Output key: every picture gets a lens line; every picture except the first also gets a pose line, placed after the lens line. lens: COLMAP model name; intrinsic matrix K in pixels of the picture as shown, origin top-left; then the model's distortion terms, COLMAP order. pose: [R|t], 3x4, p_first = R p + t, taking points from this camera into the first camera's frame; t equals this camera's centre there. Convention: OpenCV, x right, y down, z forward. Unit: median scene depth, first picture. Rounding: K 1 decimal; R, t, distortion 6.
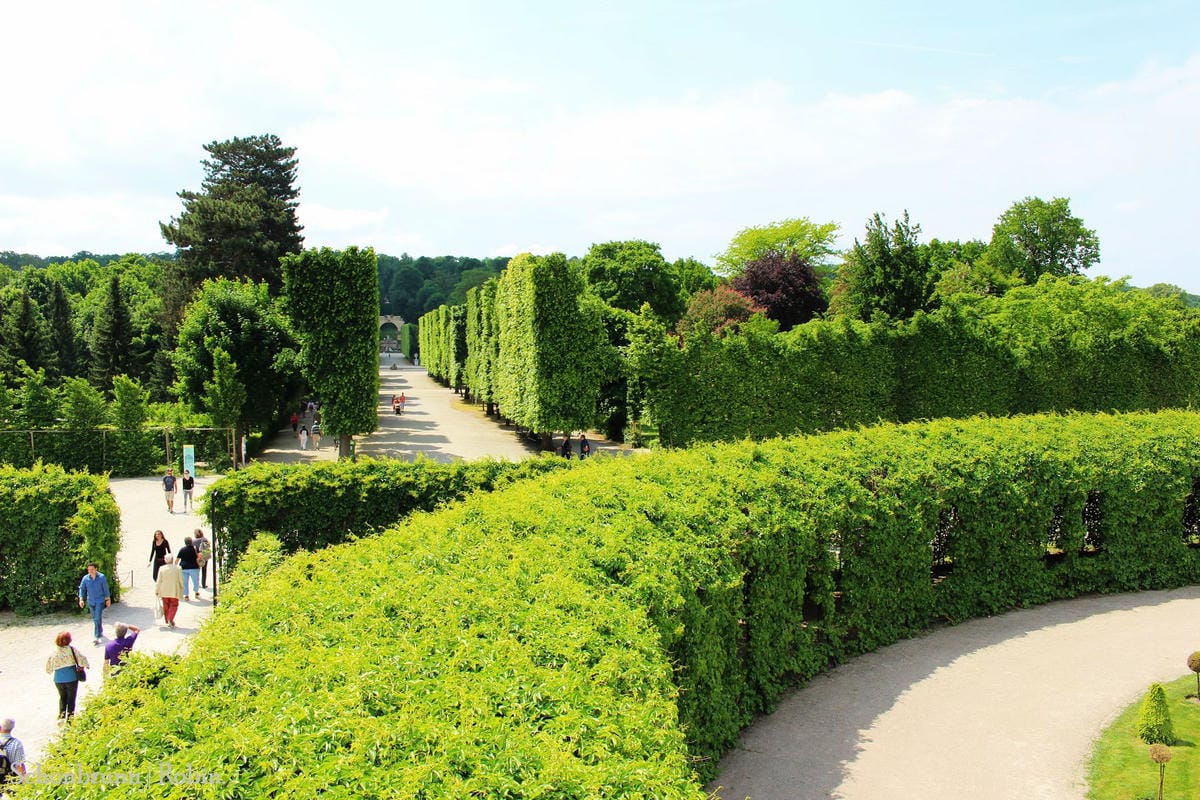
lens RADIAL K [[1235.0, 0, 598.2], [0, 1235.0, 383.9], [0, 0, 1]] dist [-0.147850, 0.002481]
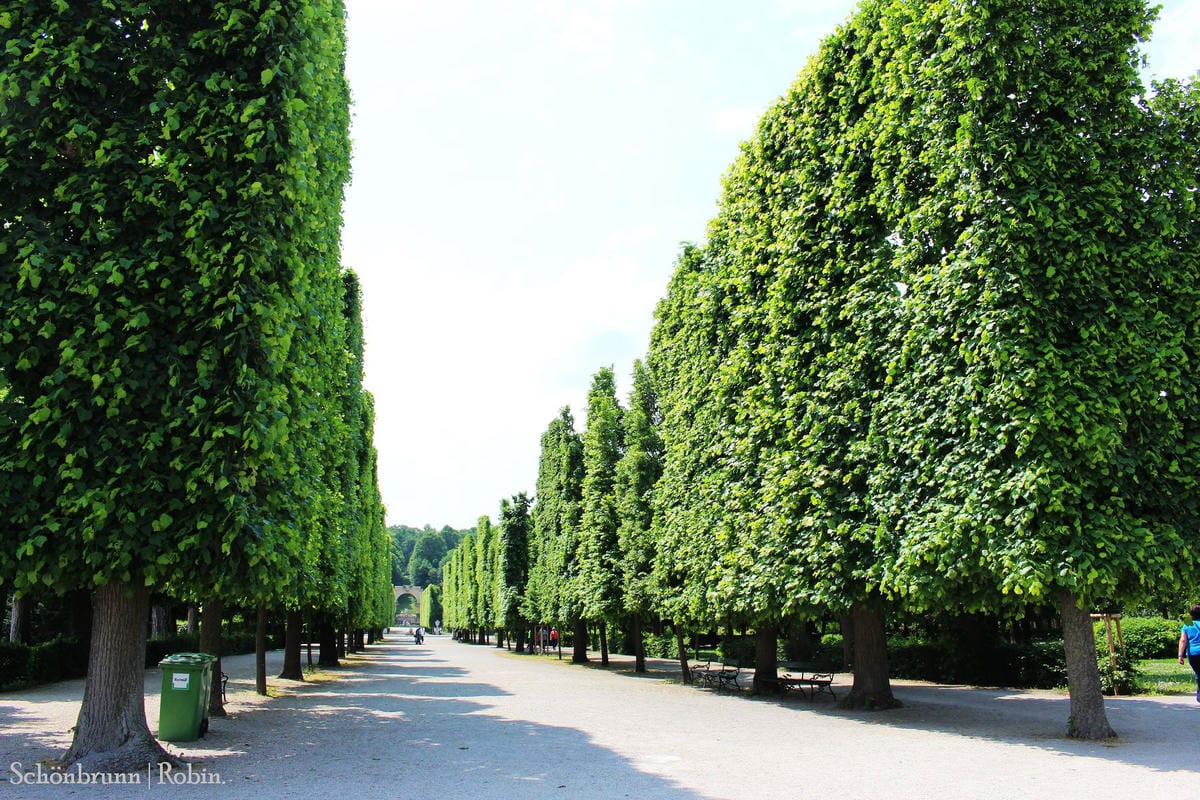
lens RADIAL K [[1235.0, 0, 598.2], [0, 1235.0, 383.9], [0, 0, 1]] dist [-0.147850, 0.002481]
pose [[0.999822, 0.003224, -0.018601, -0.058526], [-0.007505, 0.971979, -0.234946, 0.026215], [0.017323, 0.235044, 0.971830, 0.382473]]
